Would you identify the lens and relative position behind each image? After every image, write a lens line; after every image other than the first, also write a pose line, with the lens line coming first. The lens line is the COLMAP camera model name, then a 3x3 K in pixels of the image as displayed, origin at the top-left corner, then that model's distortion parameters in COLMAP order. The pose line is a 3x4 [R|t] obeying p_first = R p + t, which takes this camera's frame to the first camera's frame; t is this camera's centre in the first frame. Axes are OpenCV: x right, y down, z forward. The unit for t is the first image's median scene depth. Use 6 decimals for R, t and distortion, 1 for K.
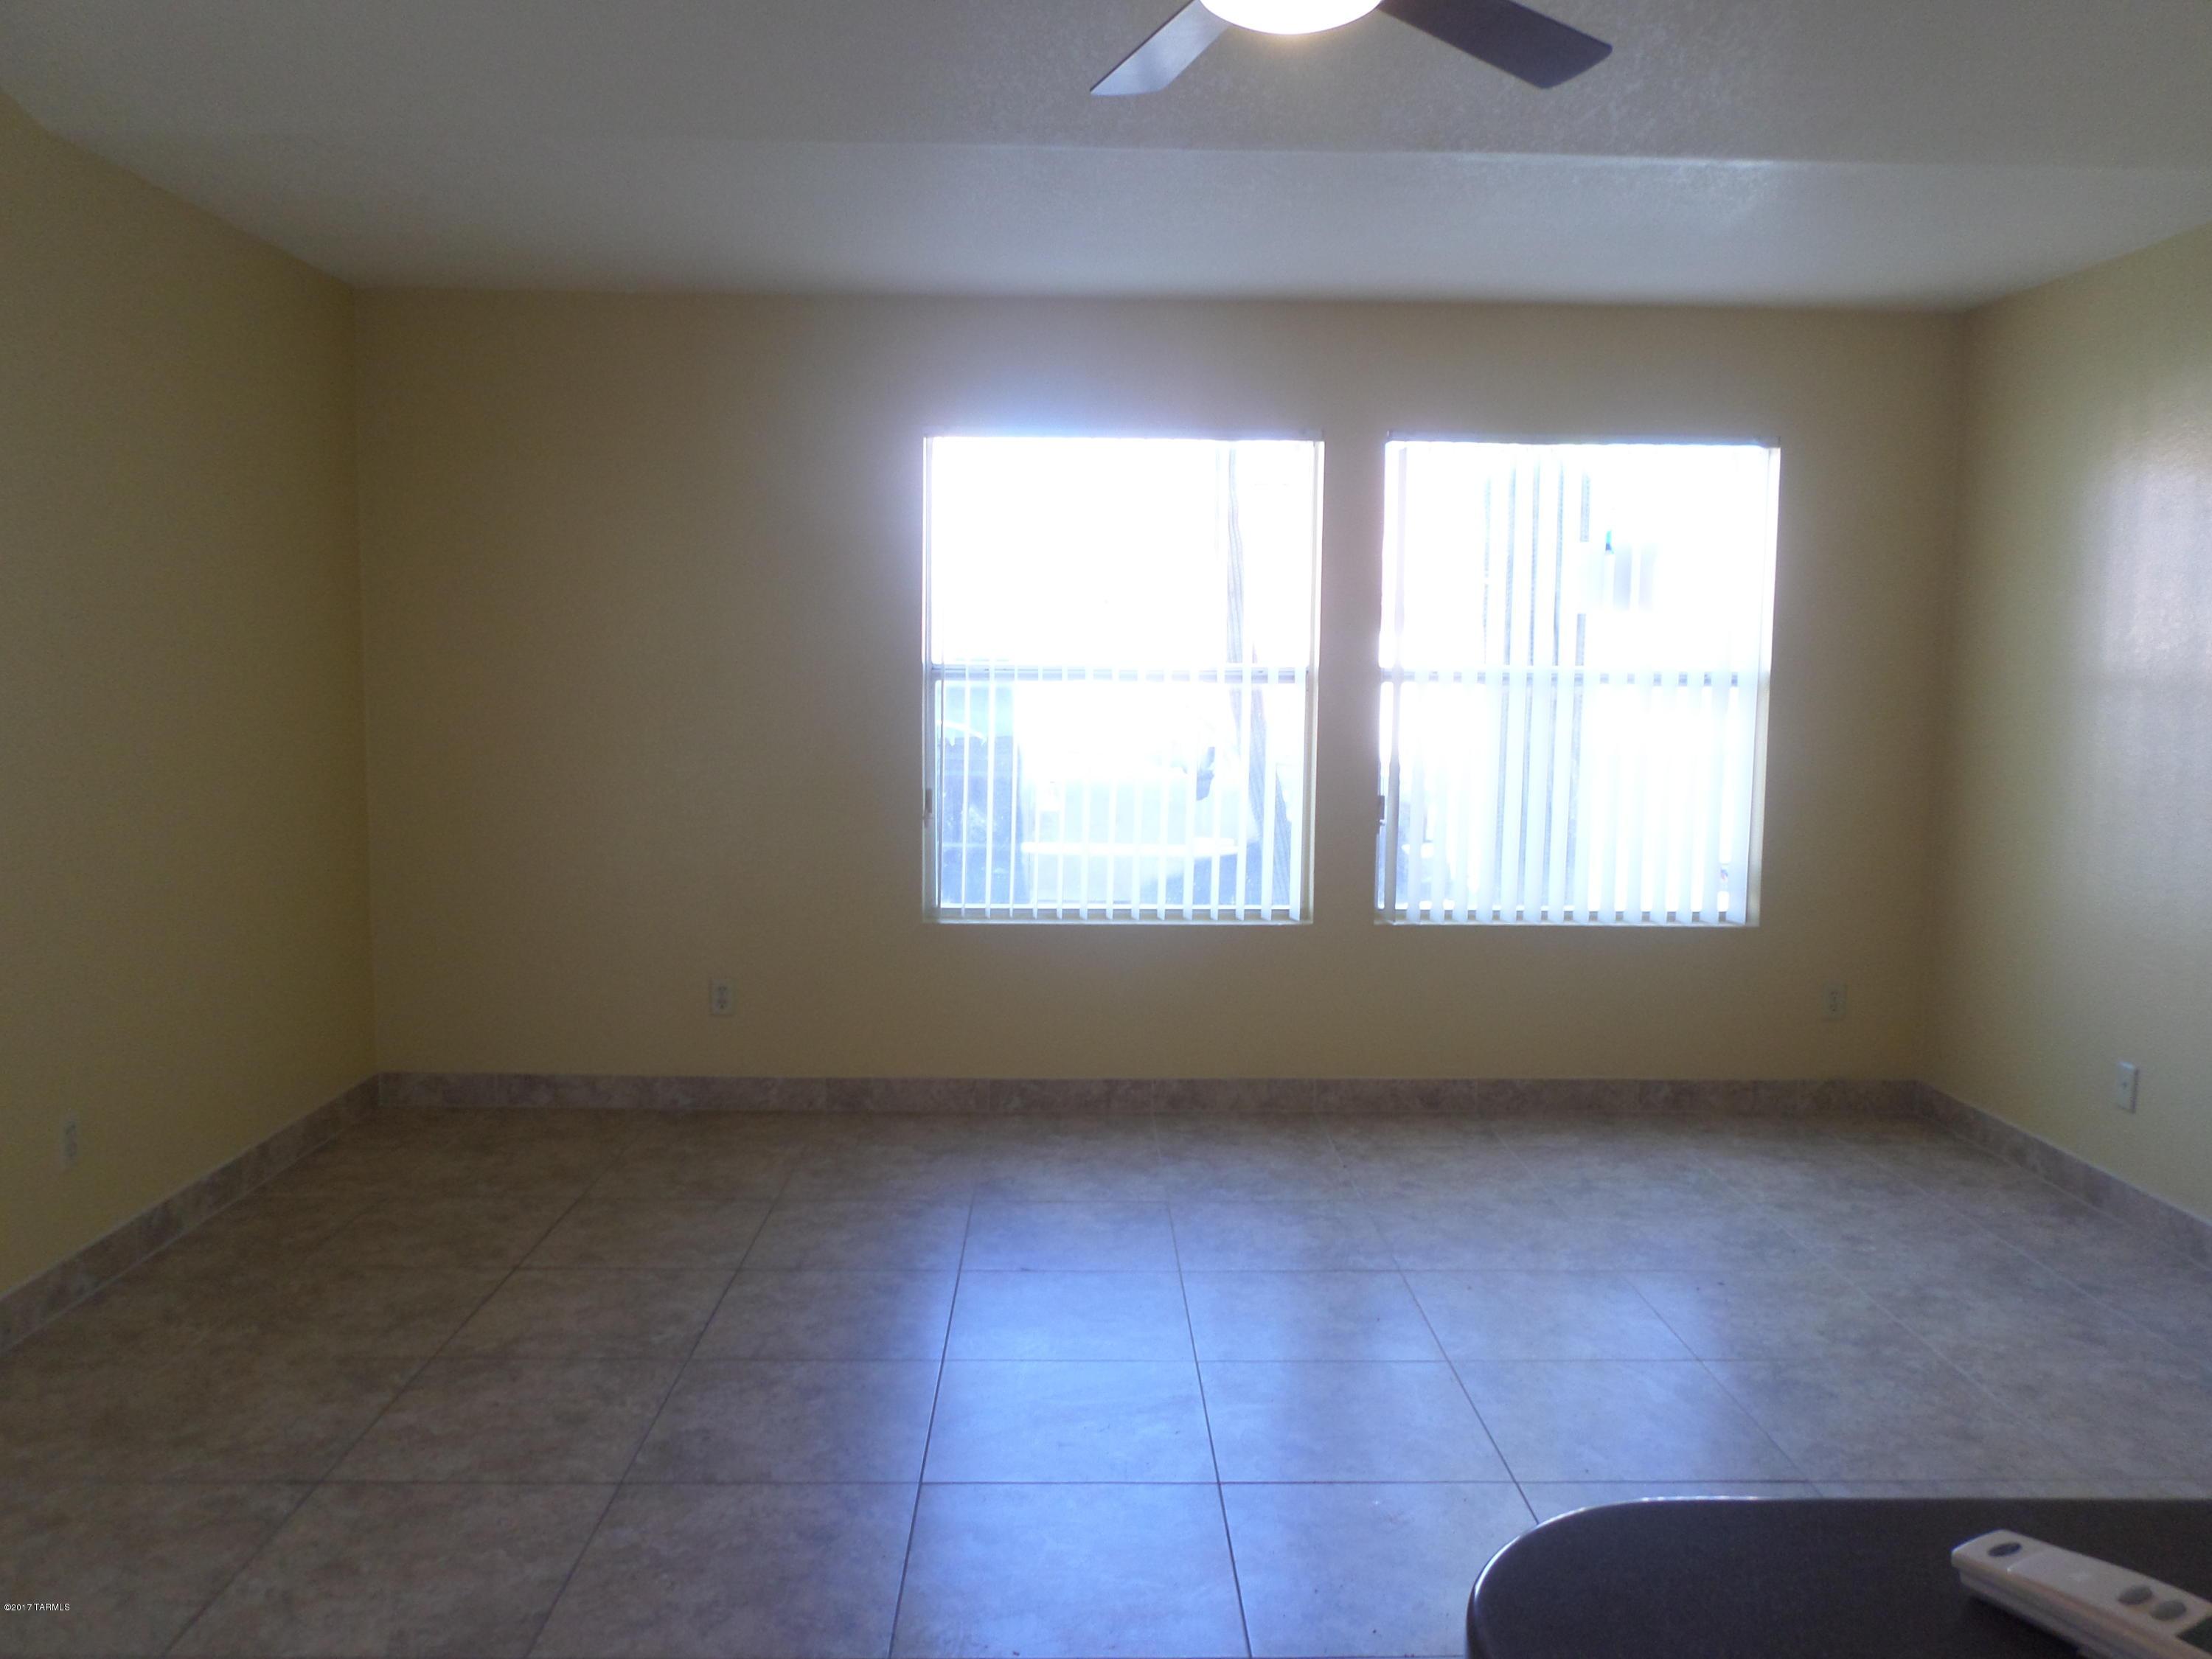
lens RADIAL K [[1681.6, 0, 1102.0], [0, 1681.6, 829.6], [0, 0, 1]] dist [-0.014407, -0.011303]
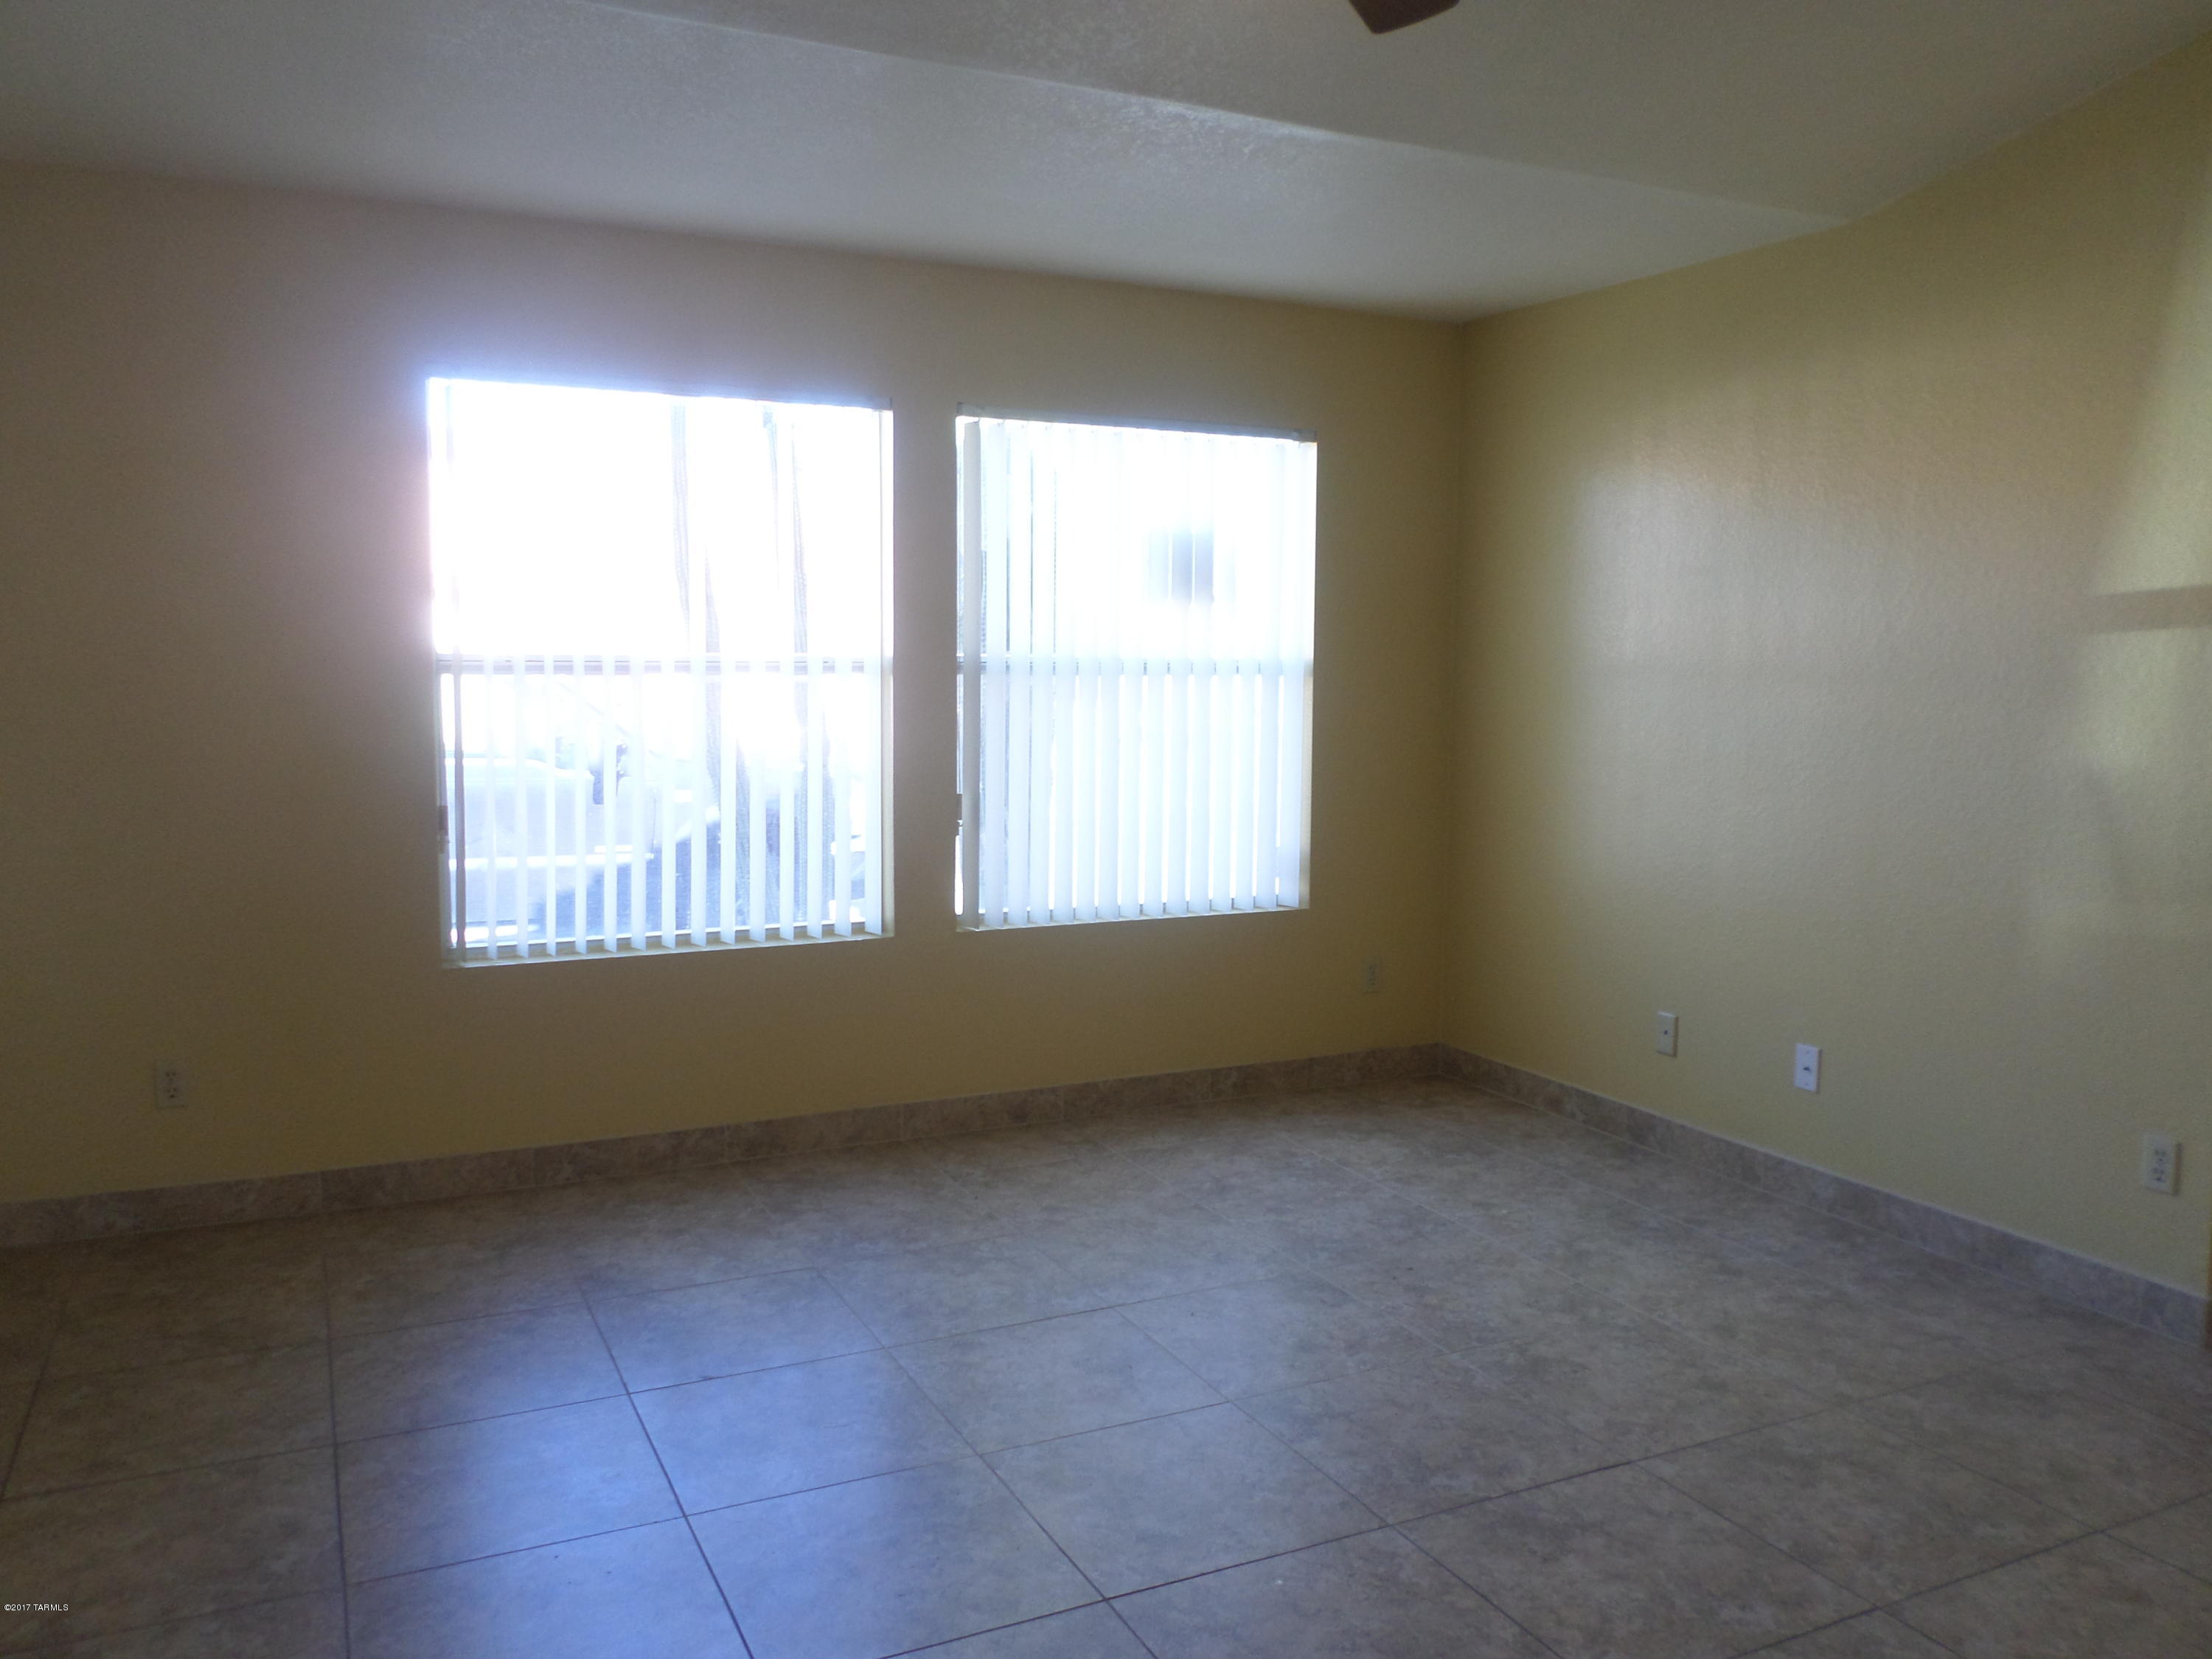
lens RADIAL K [[1681.6, 0, 1102.0], [0, 1681.6, 829.6], [0, 0, 1]] dist [-0.014407, -0.011303]
pose [[0.907561, -0.044406, 0.417565, -0.160283], [0.041836, 0.999007, 0.015310, -0.012169], [-0.417831, 0.003574, 0.908518, 0.124181]]
